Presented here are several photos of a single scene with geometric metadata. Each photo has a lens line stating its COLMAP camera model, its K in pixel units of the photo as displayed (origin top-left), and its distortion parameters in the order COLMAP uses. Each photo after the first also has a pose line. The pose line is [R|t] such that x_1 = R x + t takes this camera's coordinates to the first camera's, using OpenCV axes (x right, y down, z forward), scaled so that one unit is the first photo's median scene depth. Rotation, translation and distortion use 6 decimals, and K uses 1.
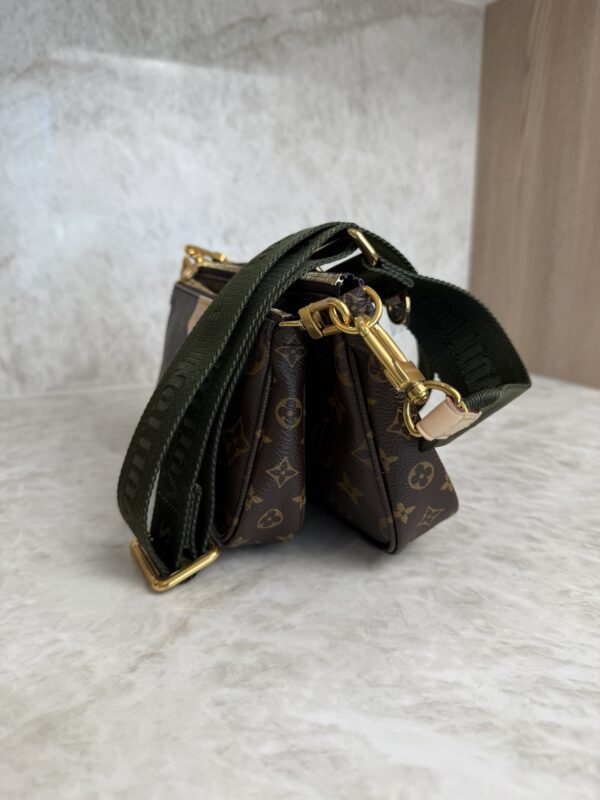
lens RADIAL K [[600.7, 0, 294.8], [0, 600.7, 400.9], [0, 0, 1]] dist [-0.042542, 0.000230]
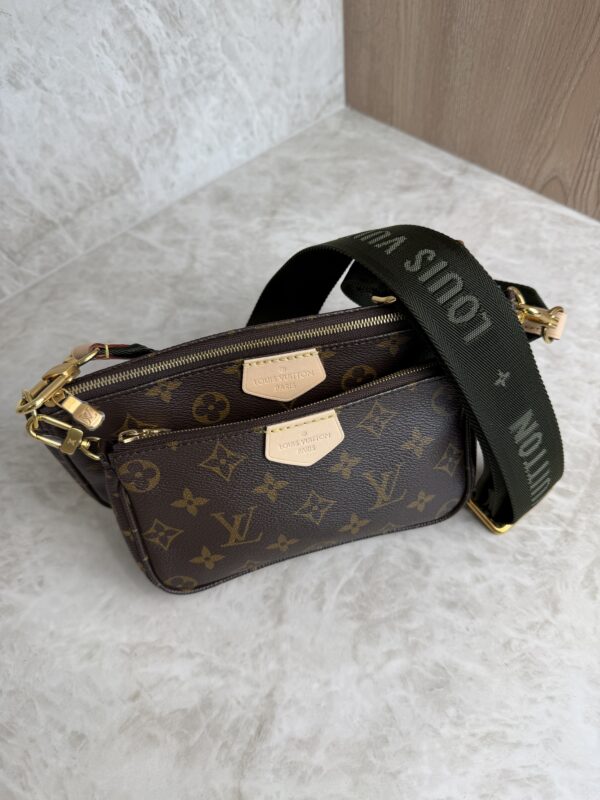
lens RADIAL K [[594.4, 0, 300.0], [0, 594.4, 400.0], [0, 0, 1]] dist [-0.039738, 0.007309]
pose [[0.951235, -0.285533, 0.116718, 0.032891], [0.144285, 0.746293, 0.649792, -1.016116], [-0.272643, -0.601264, 0.751098, 0.512684]]
